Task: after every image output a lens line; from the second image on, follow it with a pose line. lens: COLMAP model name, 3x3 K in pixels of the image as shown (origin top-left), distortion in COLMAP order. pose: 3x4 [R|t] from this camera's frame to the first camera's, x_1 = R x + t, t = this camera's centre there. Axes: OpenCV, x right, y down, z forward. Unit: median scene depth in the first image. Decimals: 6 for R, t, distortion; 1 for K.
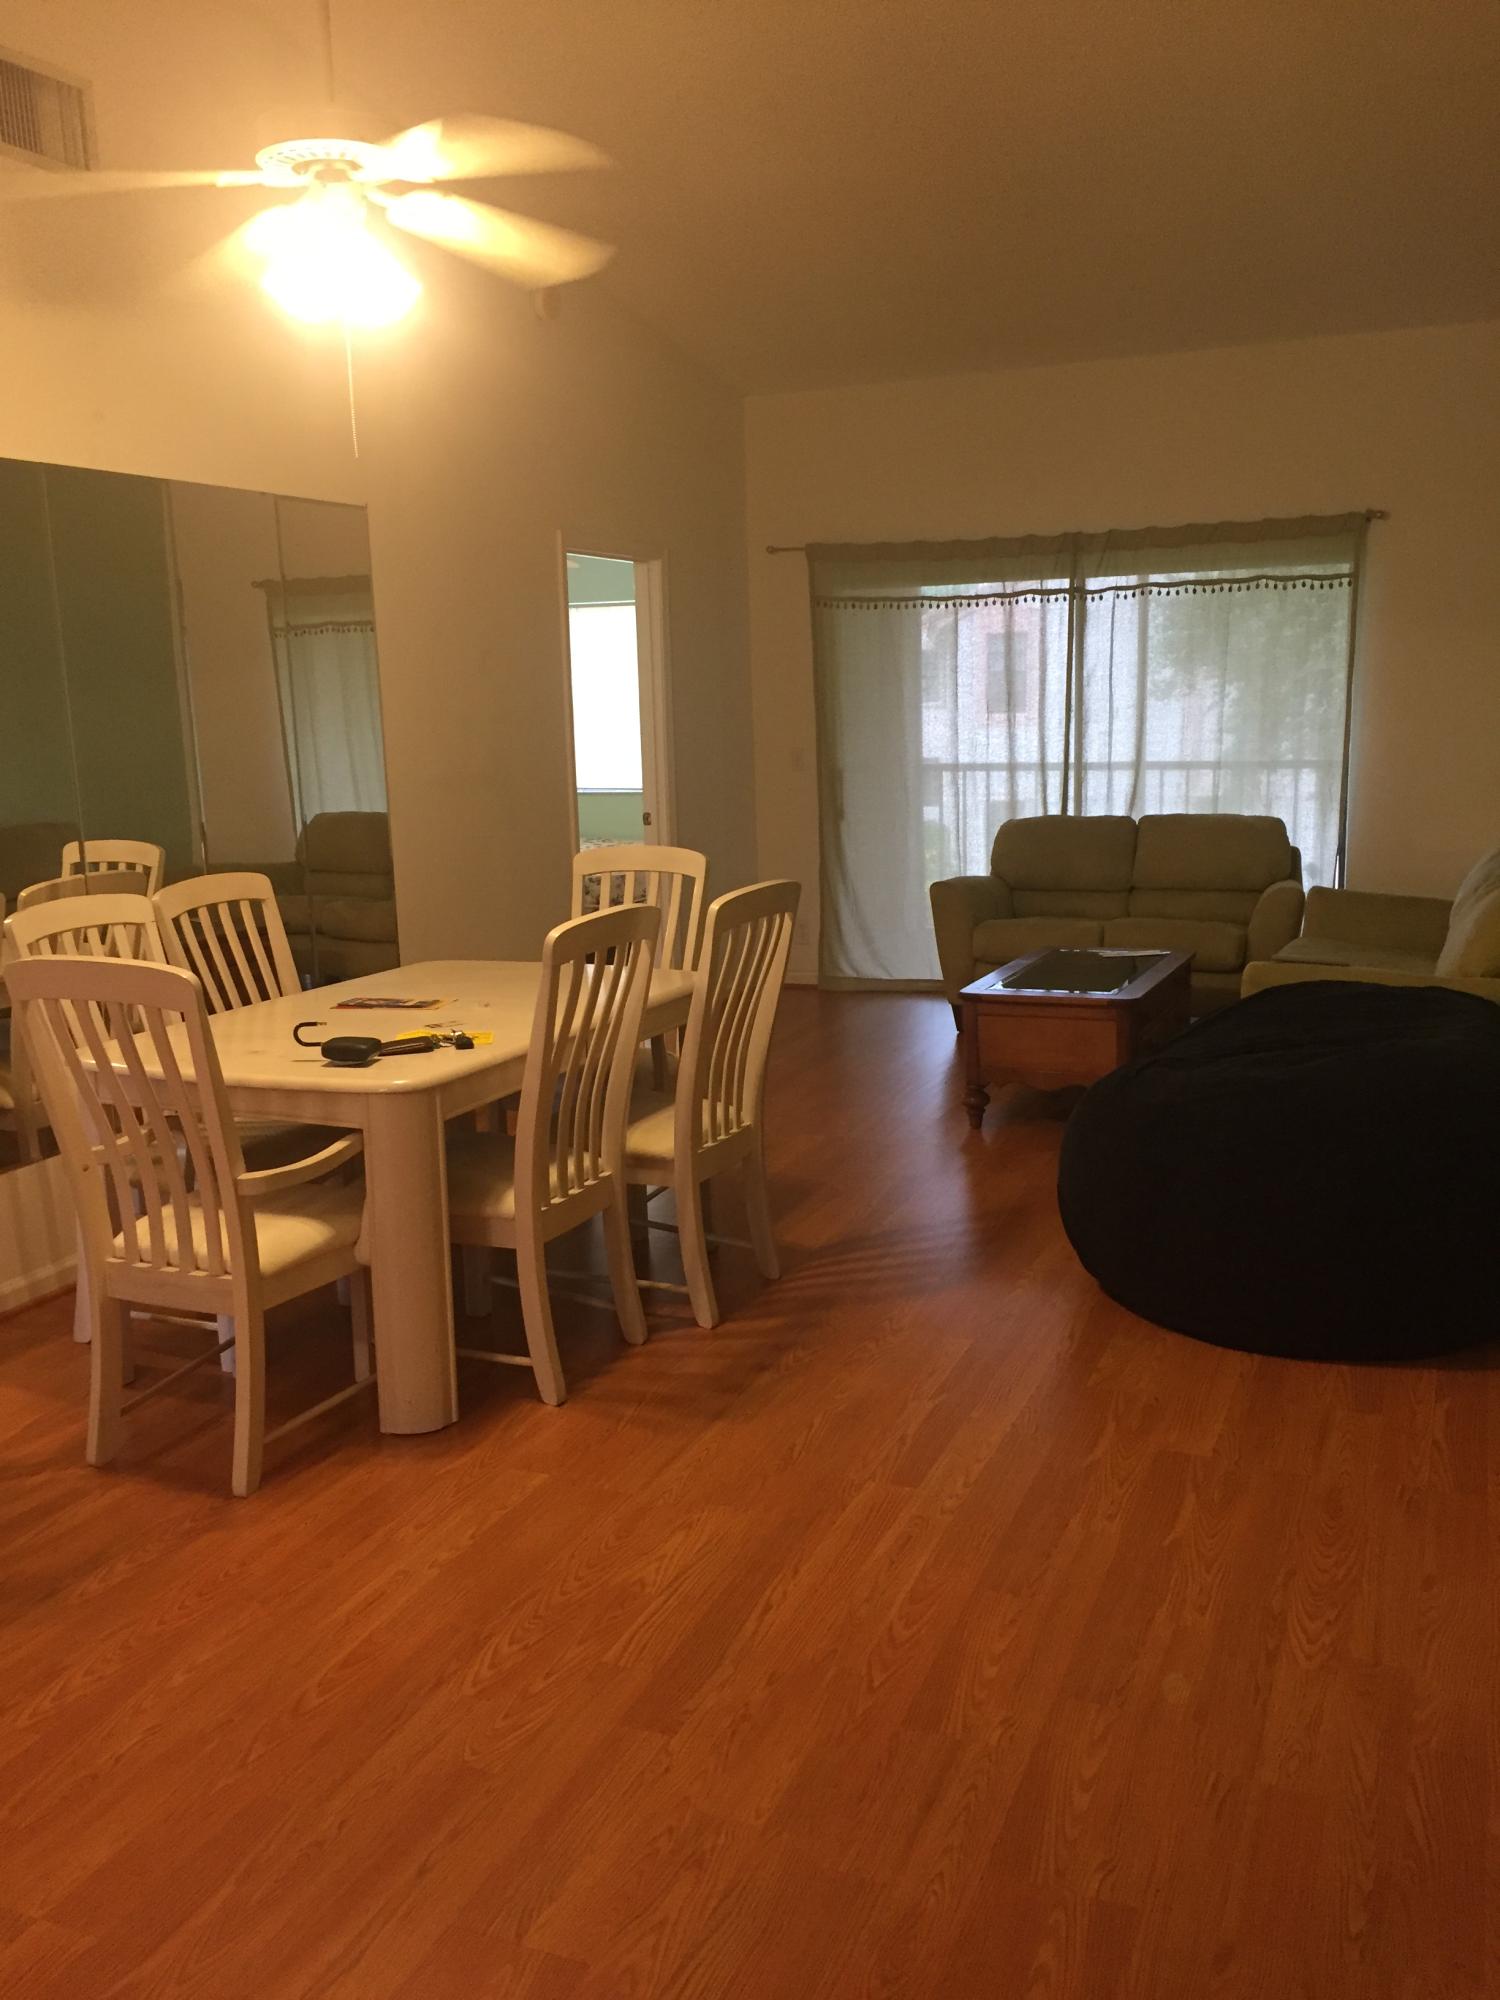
lens RADIAL K [[1680.0, 0, 752.6], [0, 1680.0, 1000.8], [0, 0, 1]] dist [0.035828, 0.008933]
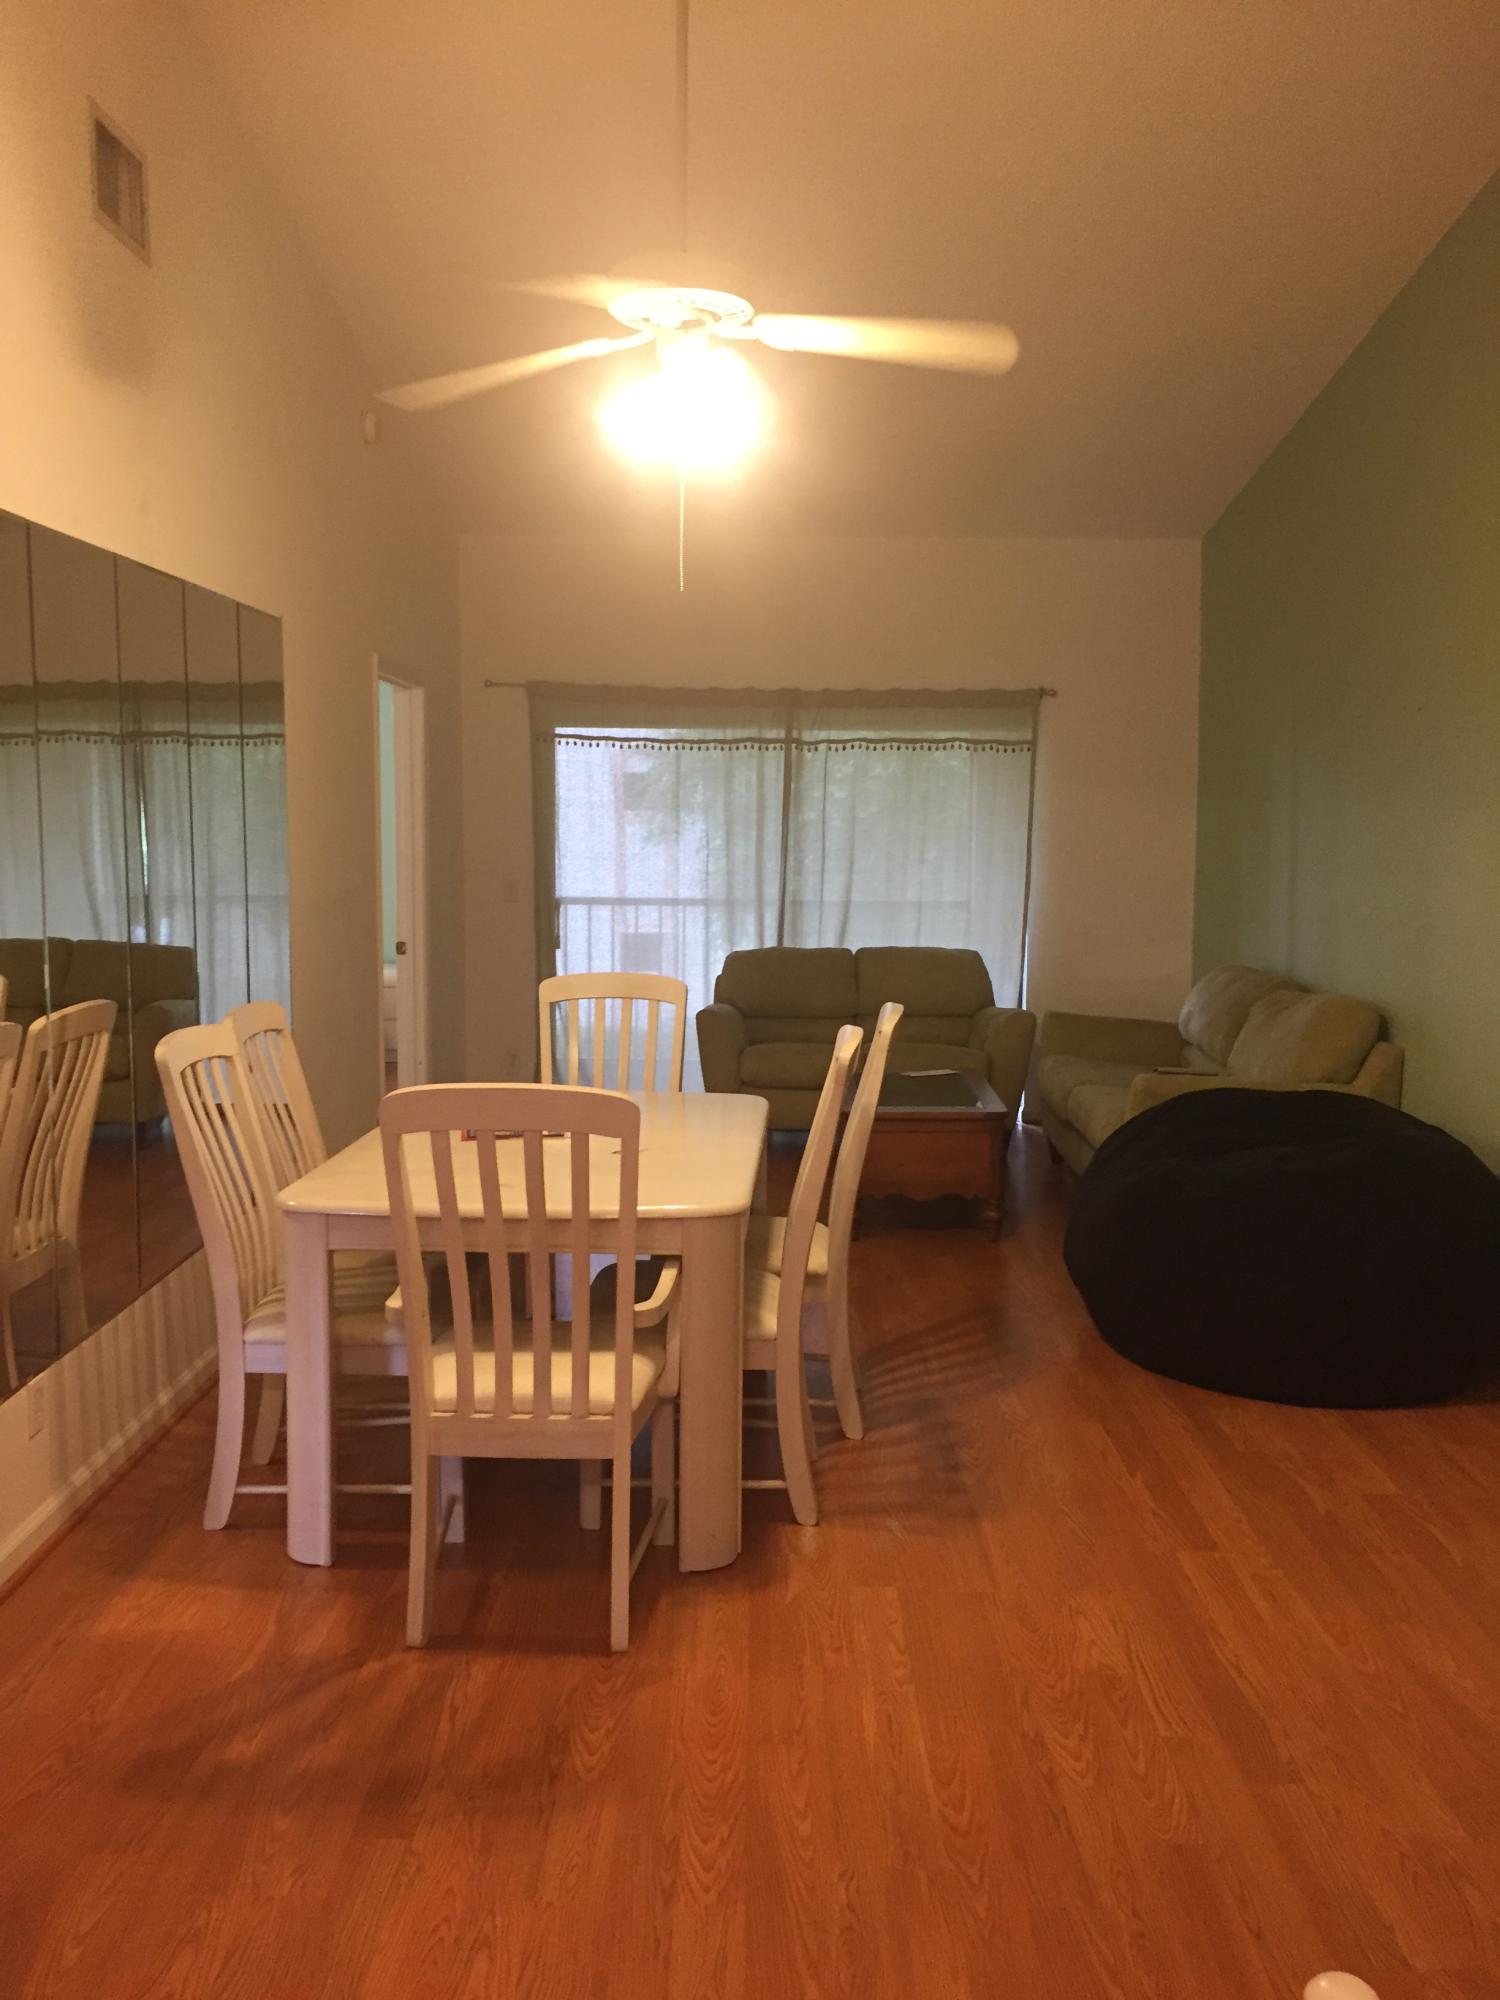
lens RADIAL K [[1680.0, 0, 757.6], [0, 1680.0, 998.8], [0, 0, 1]] dist [0.035828, 0.008933]
pose [[0.925028, -0.005102, 0.379865, -0.245171], [0.035696, 0.996653, -0.073538, 0.000024], [-0.378219, 0.081585, 0.922114, 0.027715]]
